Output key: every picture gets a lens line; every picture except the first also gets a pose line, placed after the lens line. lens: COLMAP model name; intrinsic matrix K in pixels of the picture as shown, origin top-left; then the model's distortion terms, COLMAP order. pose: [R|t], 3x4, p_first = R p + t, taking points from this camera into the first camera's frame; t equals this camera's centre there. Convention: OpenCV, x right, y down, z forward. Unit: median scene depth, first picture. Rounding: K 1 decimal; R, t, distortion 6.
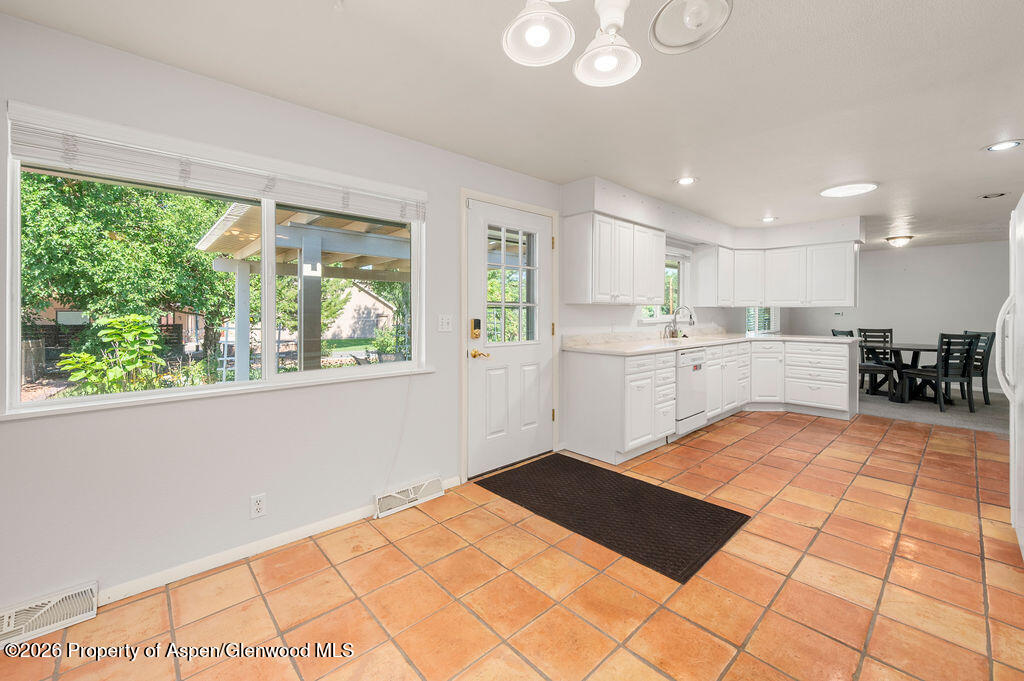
lens RADIAL K [[416.2, 0, 509.2], [0, 416.2, 311.3], [0, 0, 1]] dist [-0.000066, -0.000239]
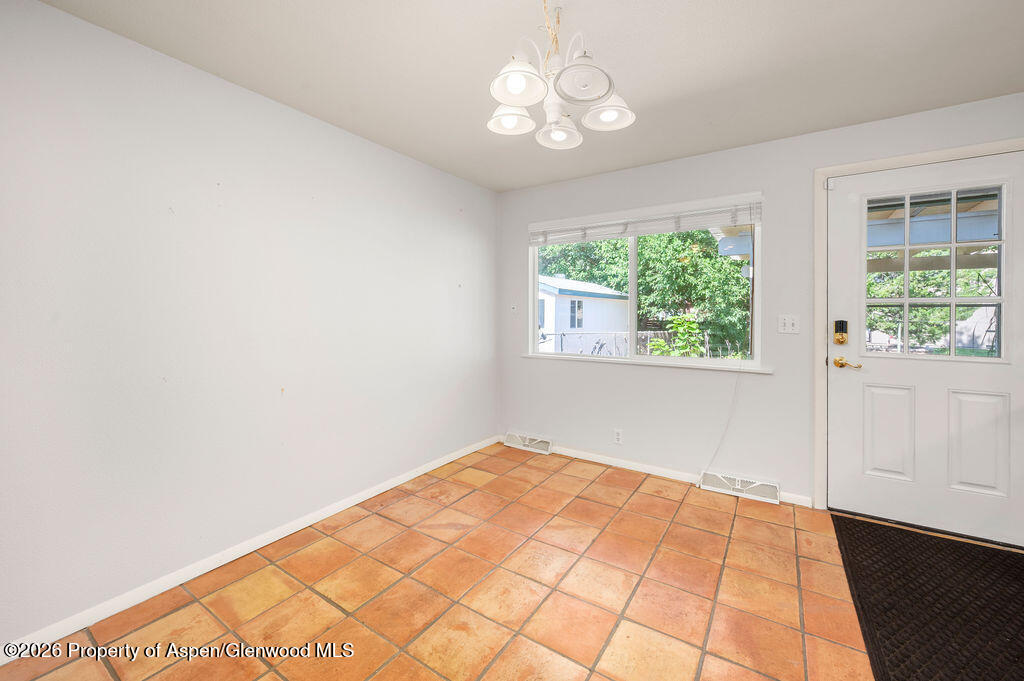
lens RADIAL K [[413.9, 0, 510.0], [0, 413.9, 313.5], [0, 0, 1]] dist [-0.002251, -0.000373]
pose [[0.246200, 0.004143, -0.969210, 0.679205], [0.001555, 0.999988, 0.004670, -0.001085], [0.969218, -0.002657, 0.246190, 0.194464]]
